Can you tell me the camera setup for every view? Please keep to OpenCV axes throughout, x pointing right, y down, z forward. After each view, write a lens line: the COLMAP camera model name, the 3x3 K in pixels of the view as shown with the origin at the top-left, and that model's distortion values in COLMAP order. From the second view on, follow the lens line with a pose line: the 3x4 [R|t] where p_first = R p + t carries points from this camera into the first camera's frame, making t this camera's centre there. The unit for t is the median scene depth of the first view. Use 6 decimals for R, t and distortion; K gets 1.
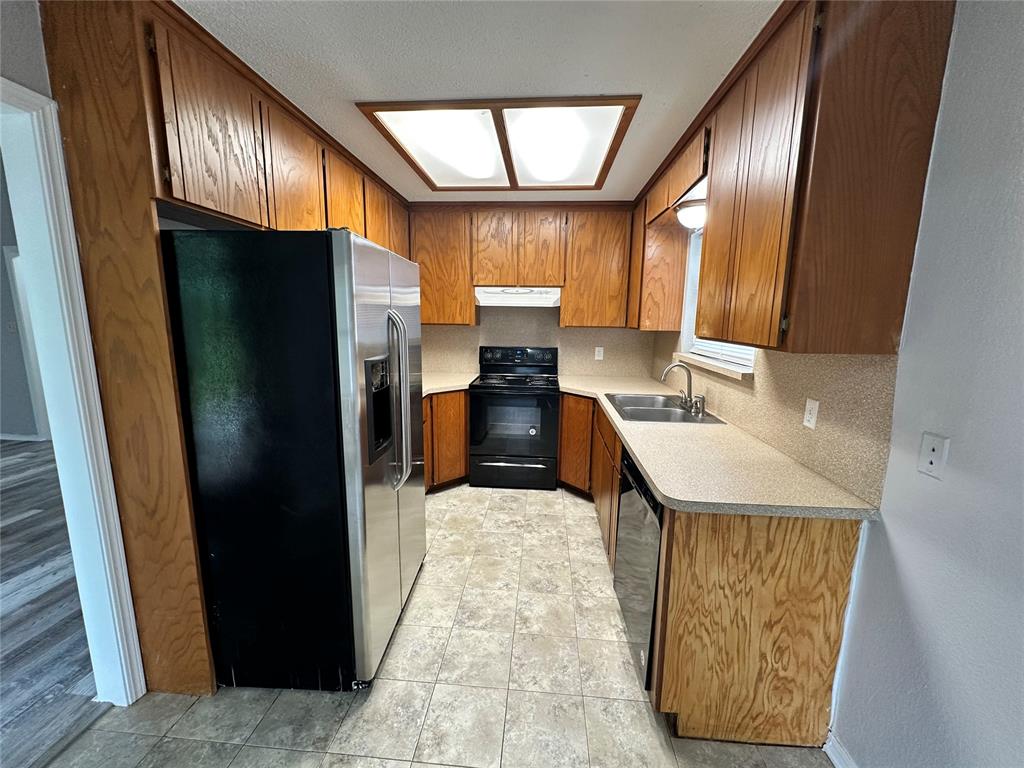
lens RADIAL K [[406.4, 0, 513.4], [0, 406.4, 383.6], [0, 0, 1]] dist [-0.002662, 0.000646]
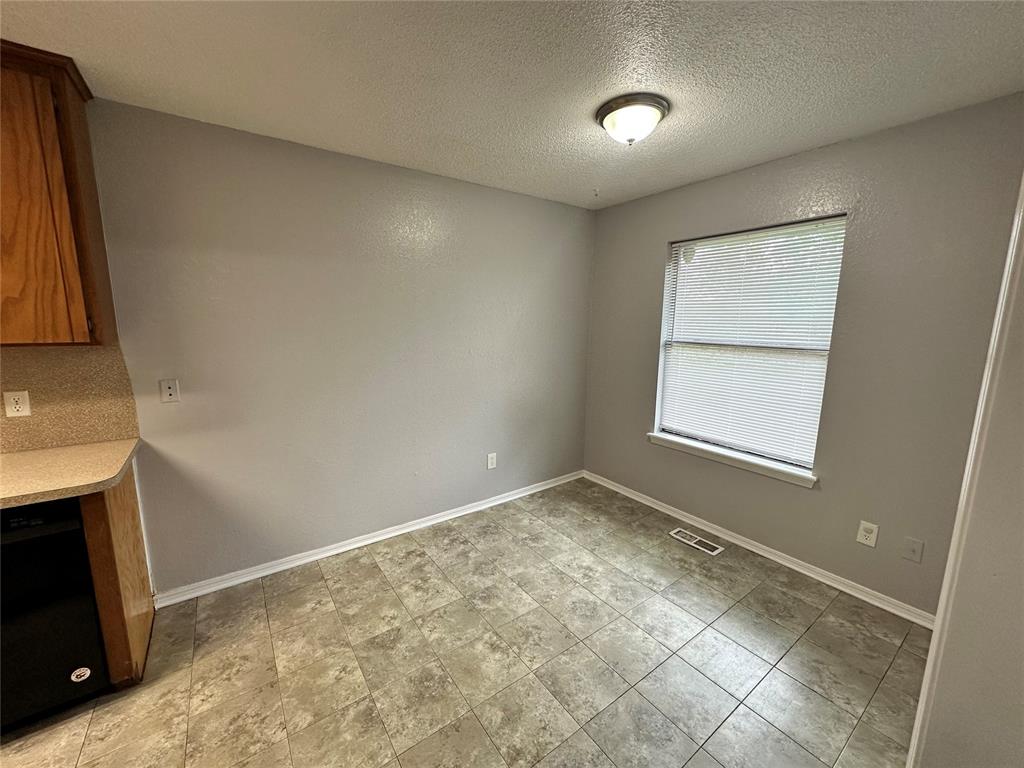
lens RADIAL K [[406.4, 0, 513.9], [0, 406.4, 383.3], [0, 0, 1]] dist [-0.002662, 0.000646]
pose [[-0.646047, -0.144249, 0.749543, -0.495265], [0.104544, 0.956005, 0.274090, -0.072764], [-0.756104, 0.255435, -0.602544, 0.320681]]
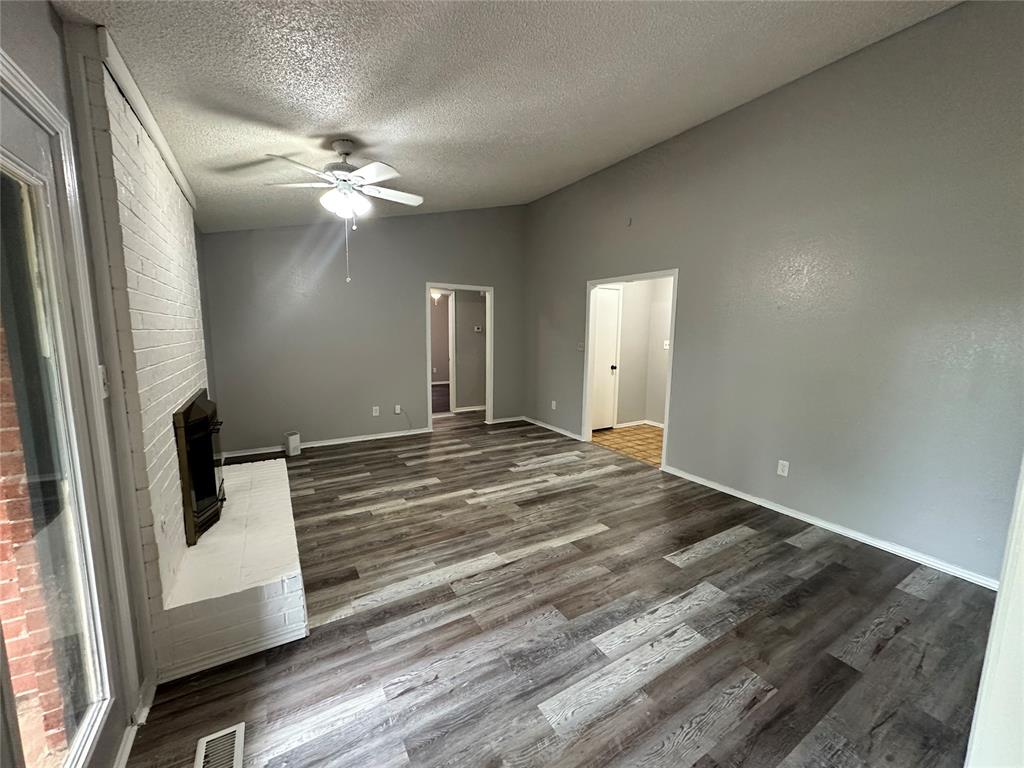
lens RADIAL K [[406.4, 0, 511.2], [0, 406.4, 386.7], [0, 0, 1]] dist [-0.002662, 0.000646]
pose [[0.582379, 0.106477, -0.805914, -0.503005], [-0.137509, 0.990002, 0.031429, -0.038445], [0.801203, 0.092517, 0.591198, 0.158373]]
